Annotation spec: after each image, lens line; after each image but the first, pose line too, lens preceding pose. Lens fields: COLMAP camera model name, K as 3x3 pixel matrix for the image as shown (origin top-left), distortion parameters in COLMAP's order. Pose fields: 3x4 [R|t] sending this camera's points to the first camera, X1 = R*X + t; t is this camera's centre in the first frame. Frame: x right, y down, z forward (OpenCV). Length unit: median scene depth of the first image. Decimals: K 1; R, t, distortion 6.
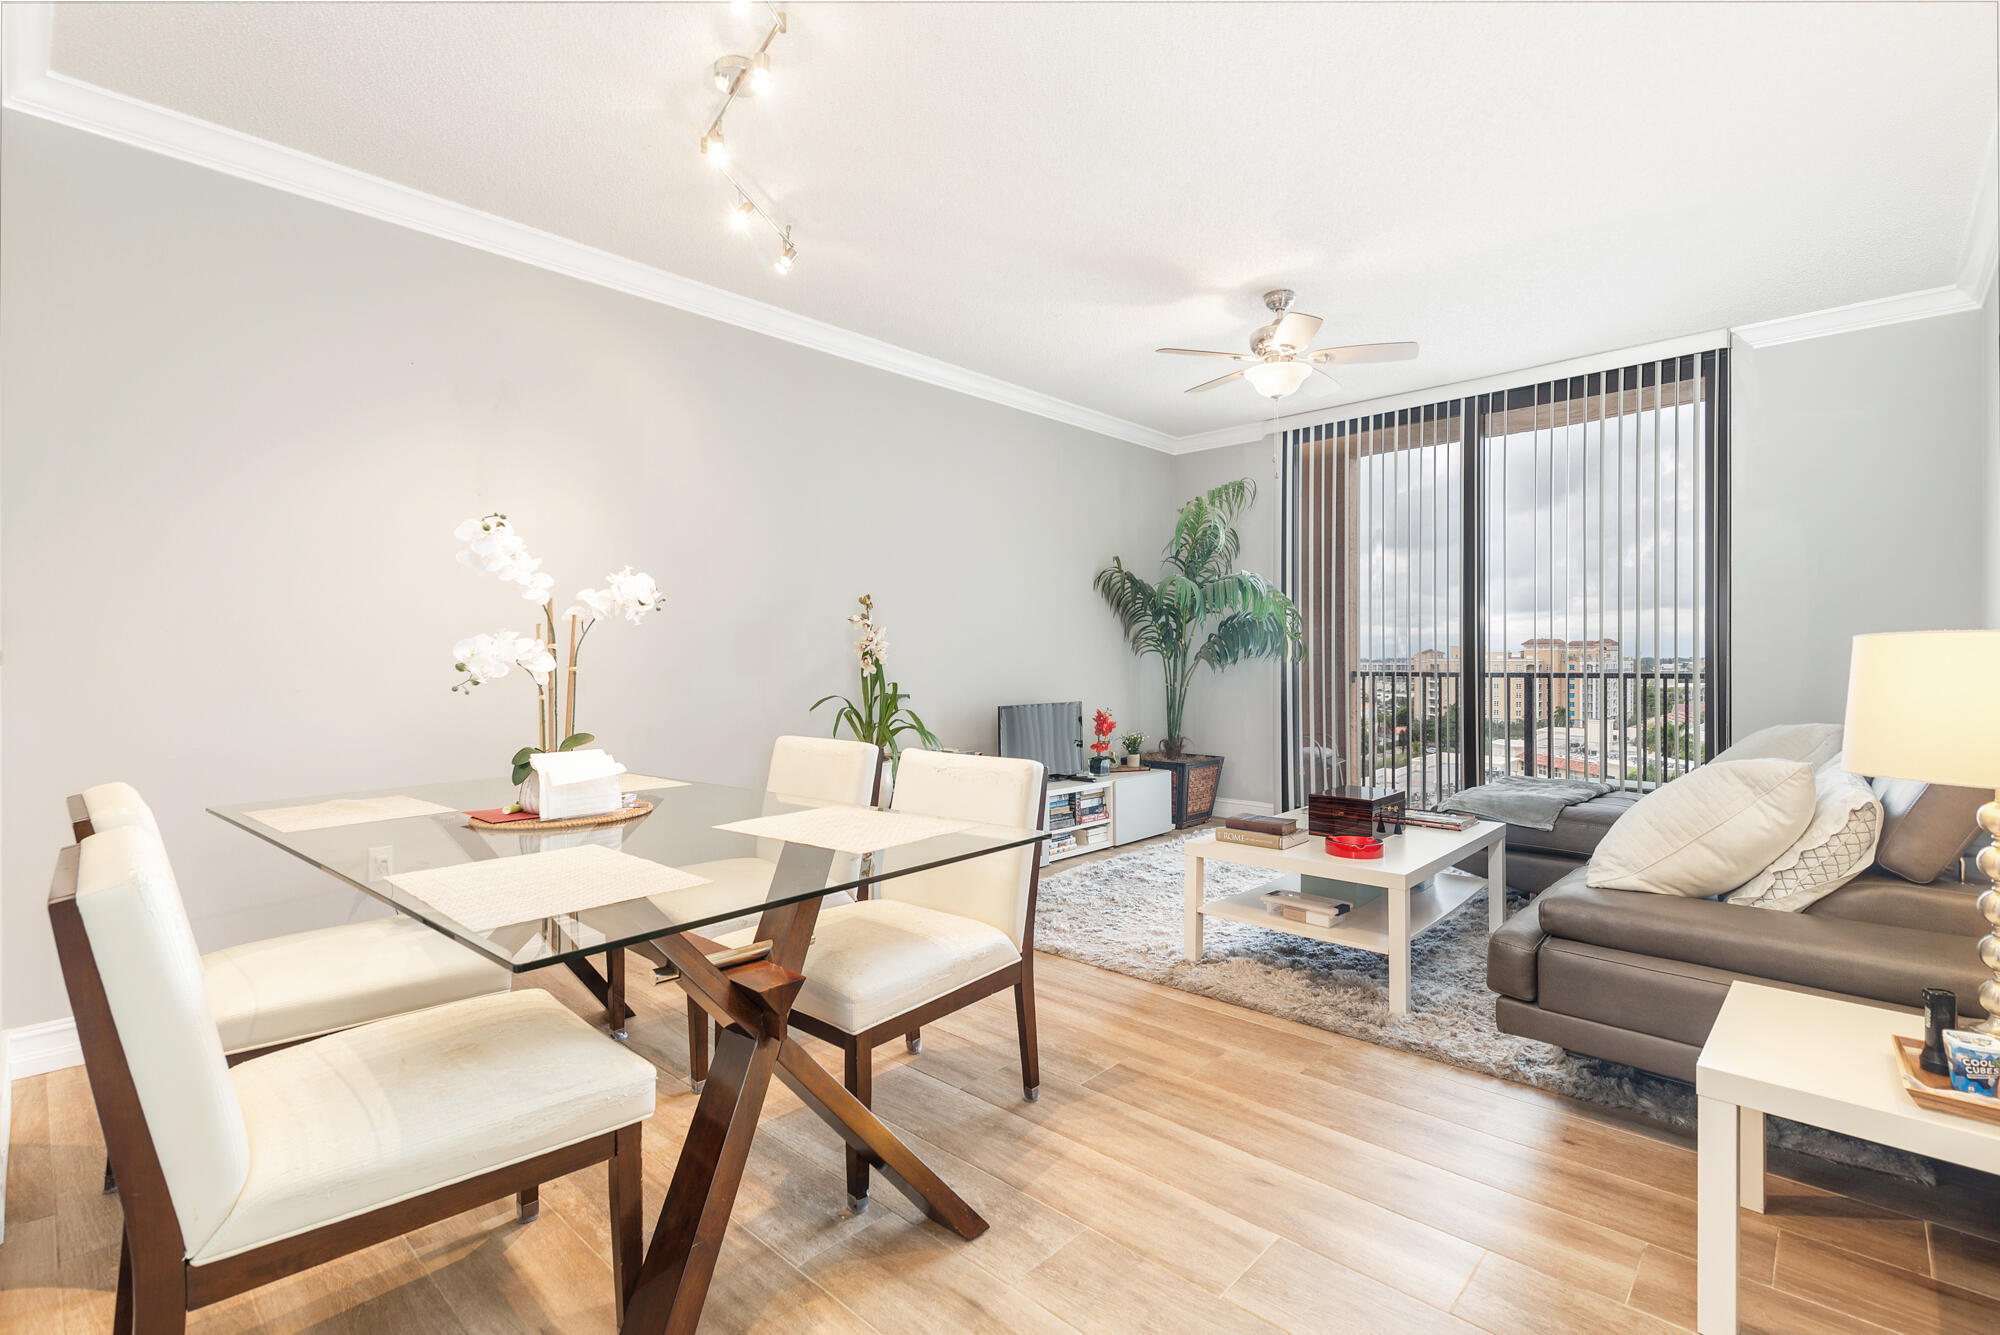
lens RADIAL K [[892.9, 0, 1000.0], [0, 892.9, 667.5], [0, 0, 1]] dist [0.000229, 0.009907]
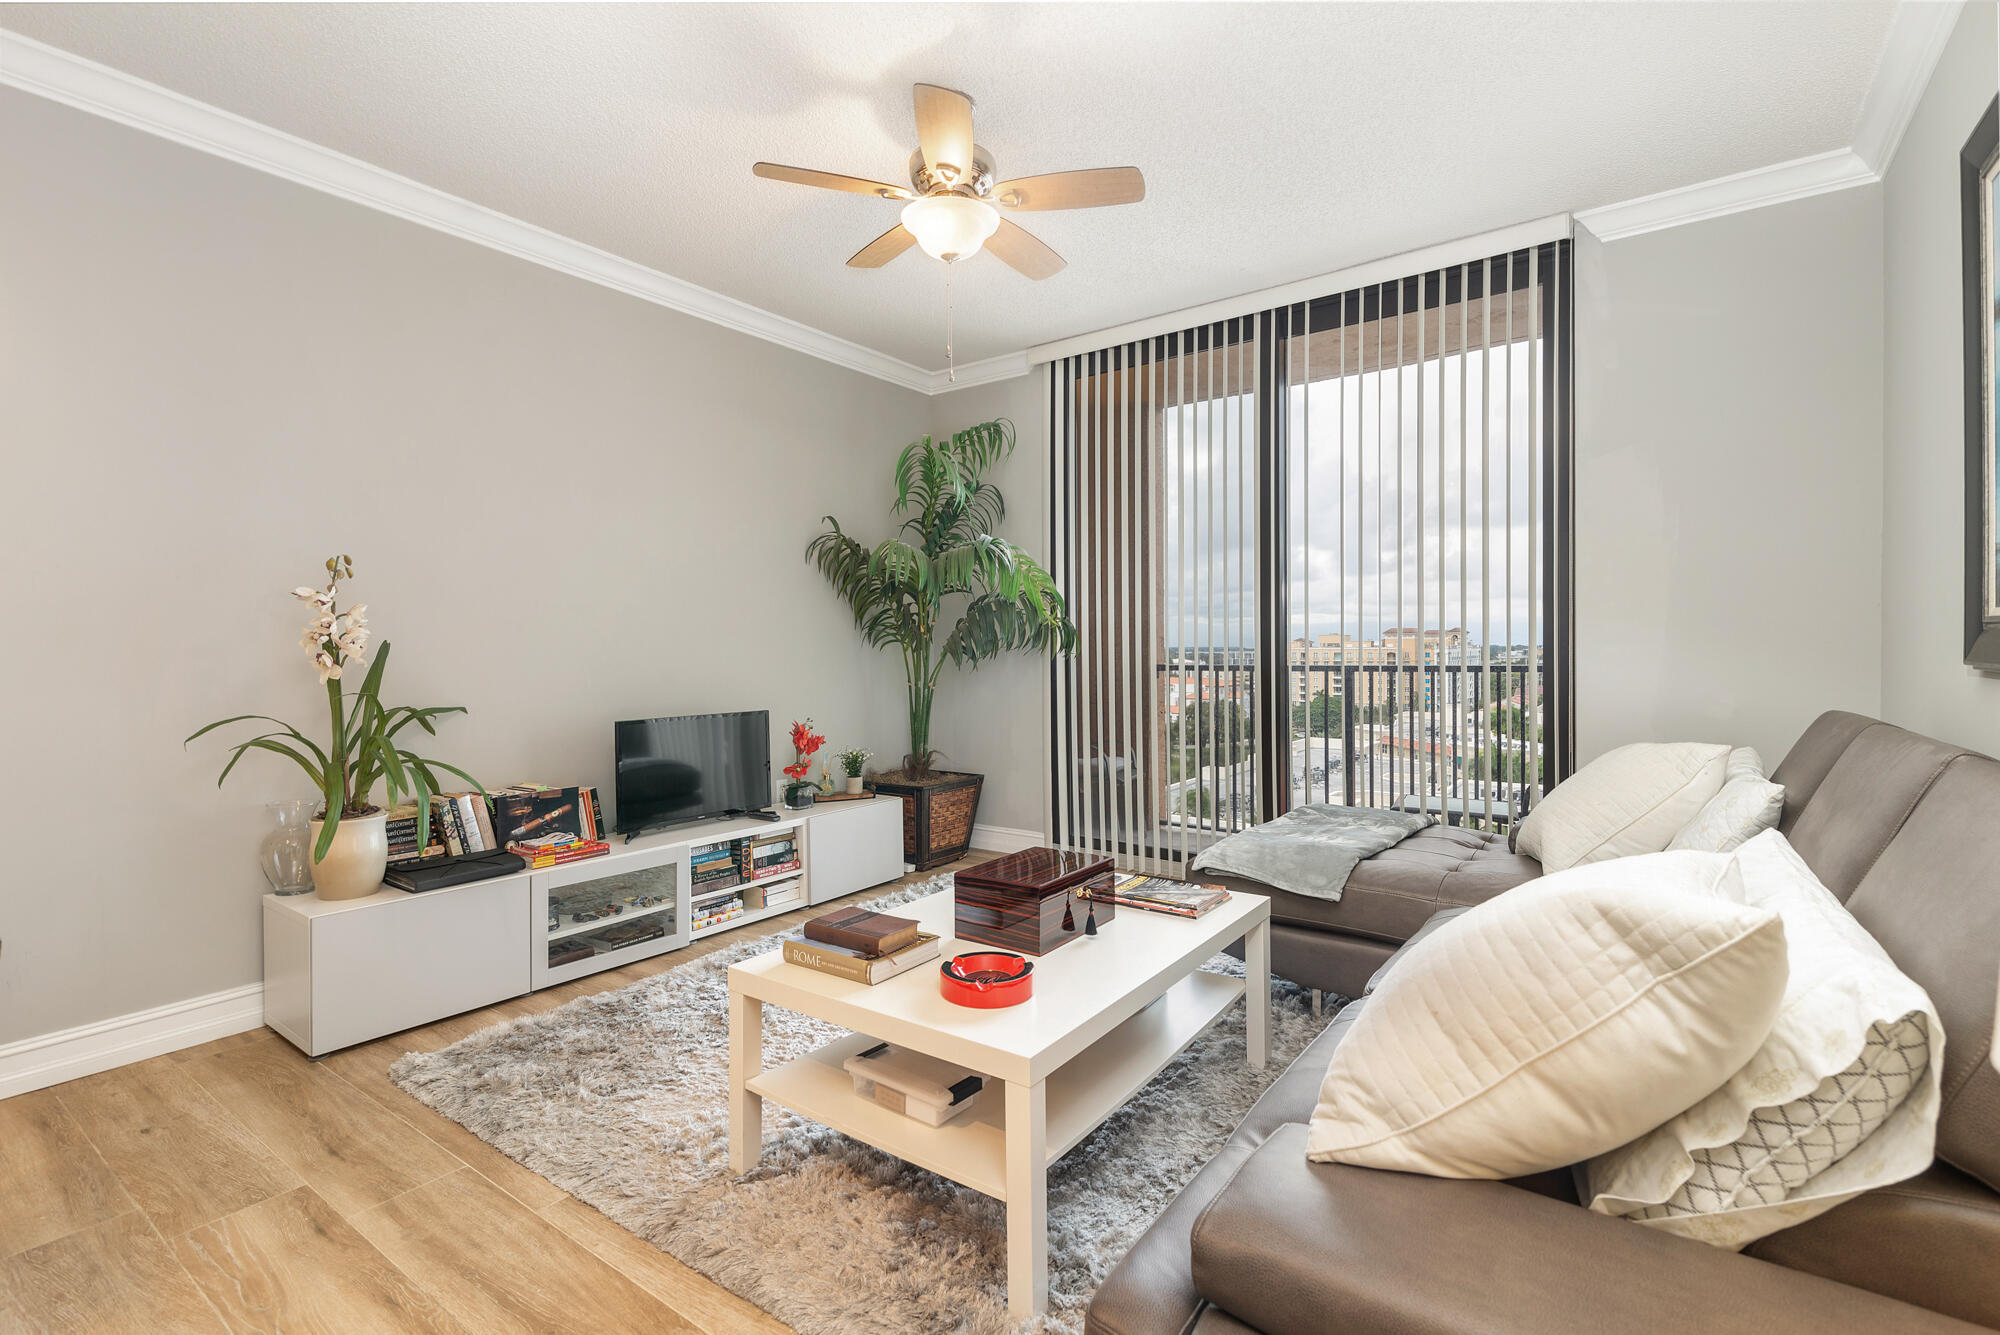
lens RADIAL K [[892.9, 0, 1000.0], [0, 892.9, 667.5], [0, 0, 1]] dist [0.000229, 0.009907]
pose [[0.992659, -0.008410, 0.120652, 0.199774], [0.007151, 0.999915, 0.010863, -0.003719], [-0.120734, -0.009920, 0.992635, 0.254295]]
